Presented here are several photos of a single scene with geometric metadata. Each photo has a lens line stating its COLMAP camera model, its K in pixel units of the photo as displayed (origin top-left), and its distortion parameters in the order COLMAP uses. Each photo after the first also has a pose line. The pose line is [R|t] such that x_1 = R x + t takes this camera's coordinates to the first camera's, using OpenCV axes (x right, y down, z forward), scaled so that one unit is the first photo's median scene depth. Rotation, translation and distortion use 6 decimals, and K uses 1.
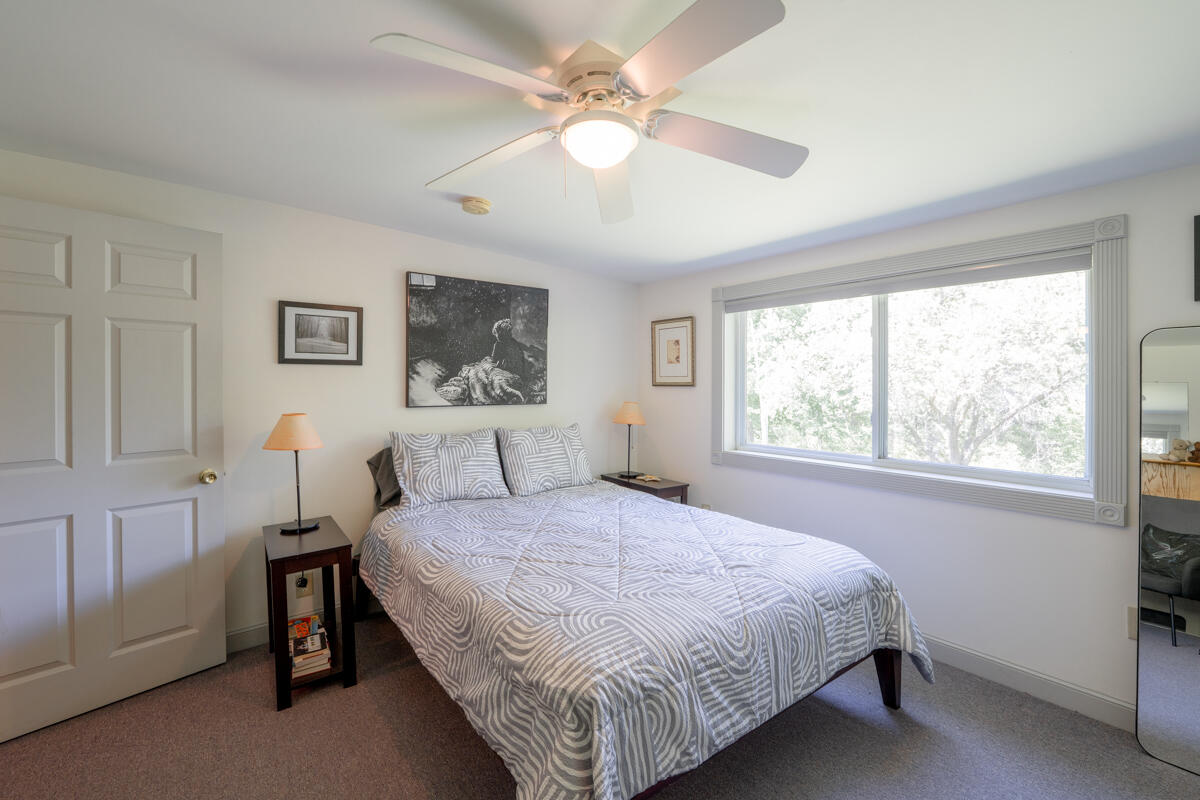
lens RADIAL K [[502.7, 0, 596.9], [0, 502.7, 390.9], [0, 0, 1]] dist [-0.009285, -0.000307]
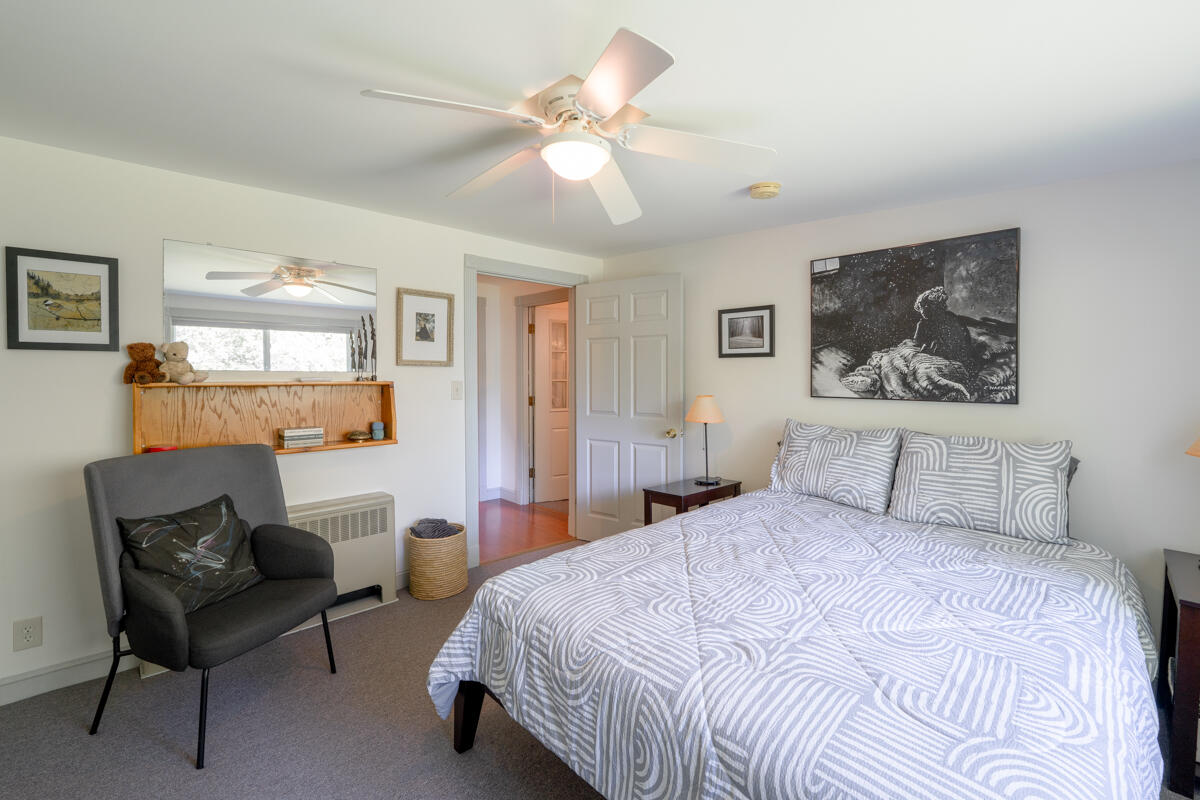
lens RADIAL K [[502.7, 0, 596.9], [0, 502.7, 391.5], [0, 0, 1]] dist [-0.009285, -0.000307]
pose [[0.123376, 0.036267, -0.991697, 0.554921], [-0.016125, 0.999273, 0.034538, -0.005480], [0.992229, 0.011730, 0.123871, 0.444787]]
